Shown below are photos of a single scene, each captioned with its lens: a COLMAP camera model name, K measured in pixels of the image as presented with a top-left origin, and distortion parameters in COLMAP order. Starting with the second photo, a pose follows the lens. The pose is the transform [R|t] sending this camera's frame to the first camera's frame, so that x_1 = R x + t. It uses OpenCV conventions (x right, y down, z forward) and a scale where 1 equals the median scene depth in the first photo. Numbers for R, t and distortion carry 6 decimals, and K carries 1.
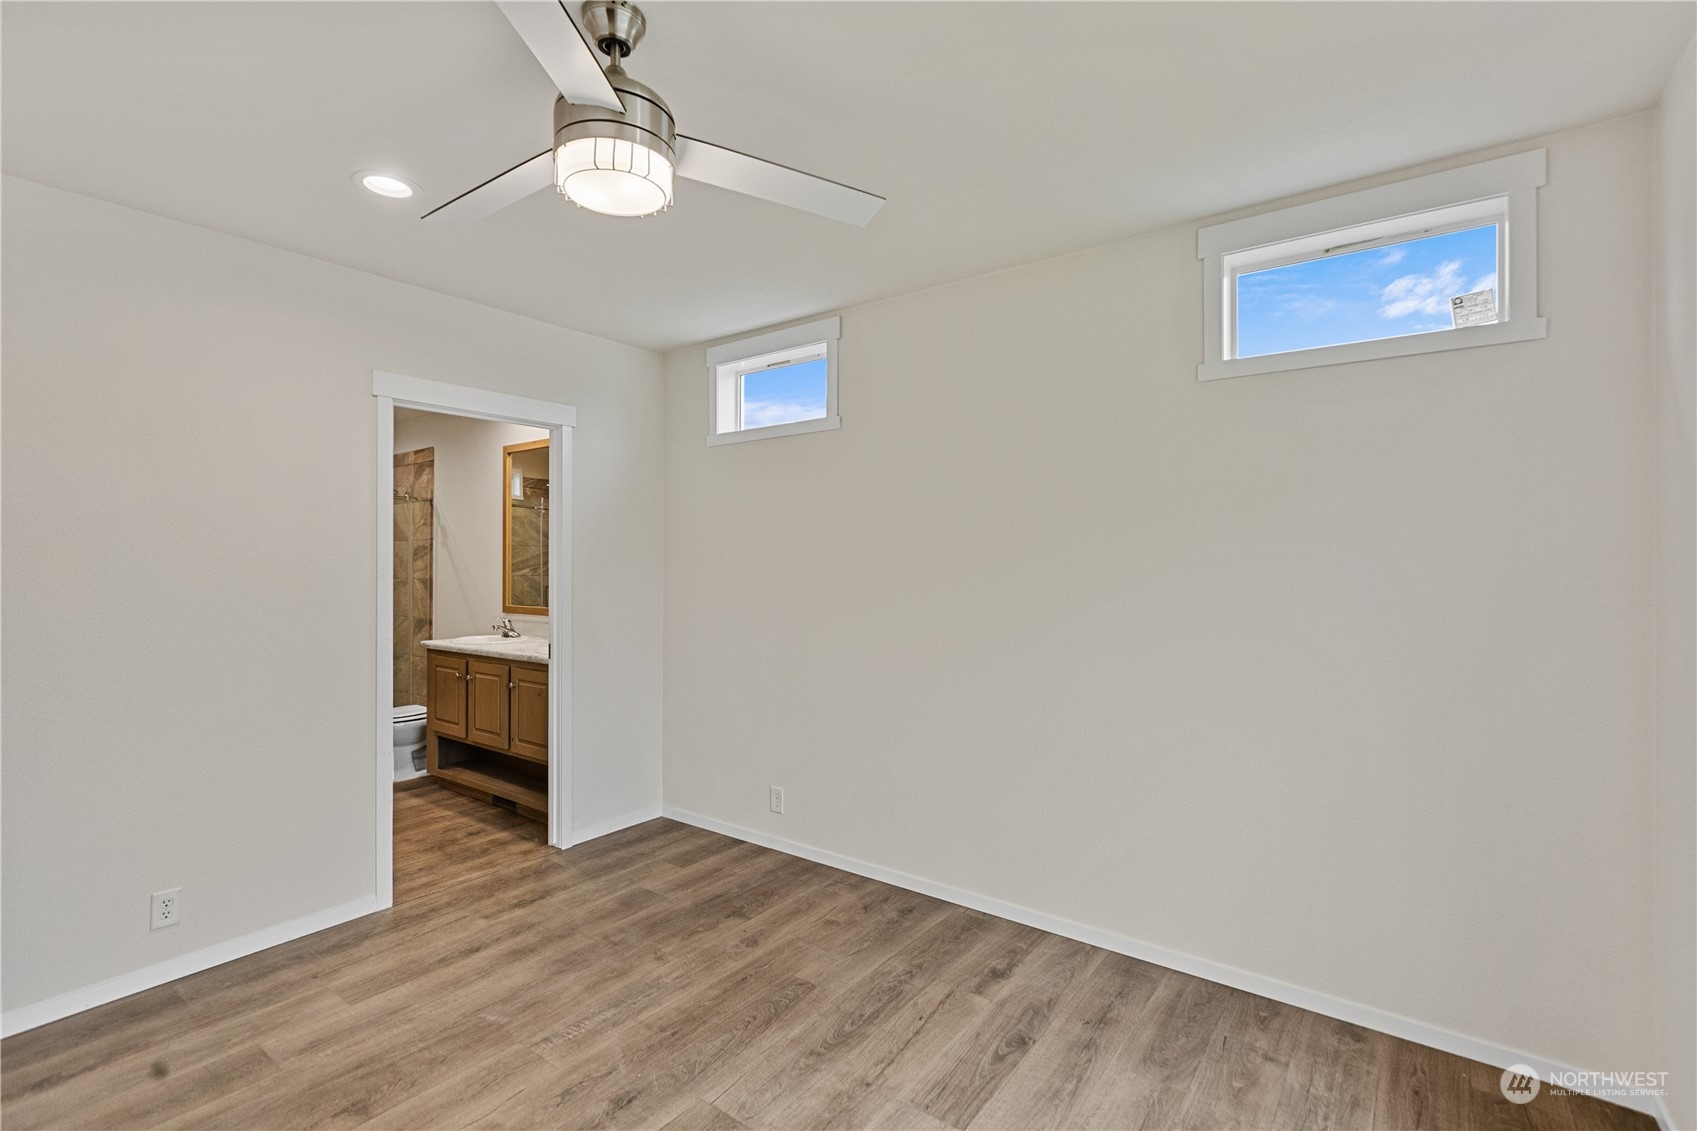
lens RADIAL K [[781.9, 0, 848.5], [0, 781.9, 565.5], [0, 0, 1]] dist [0.000542, -0.000006]
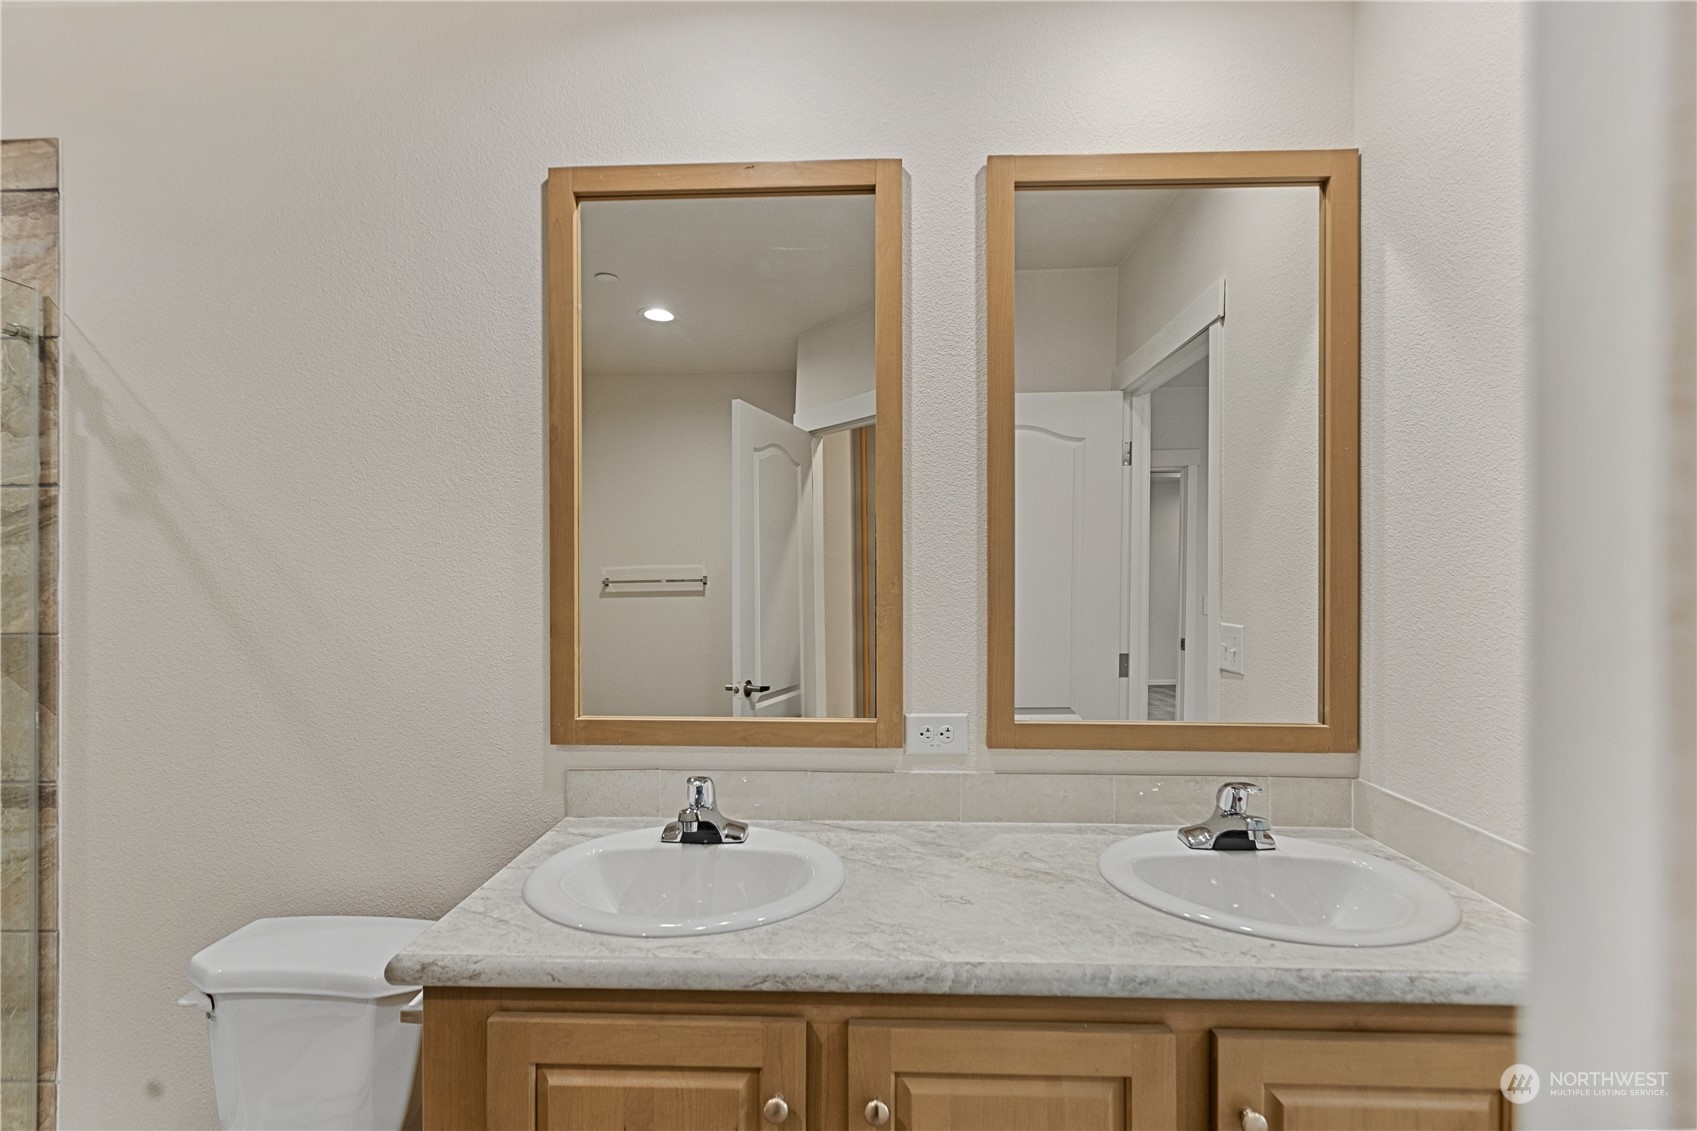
lens RADIAL K [[793.5, 0, 851.6], [0, 793.5, 539.6], [0, 0, 1]] dist [0.008098, -0.000465]
pose [[0.818002, -0.003043, 0.575207, -0.473788], [0.008354, 0.999943, -0.006591, -0.010906], [-0.575154, 0.010197, 0.817981, 0.634994]]
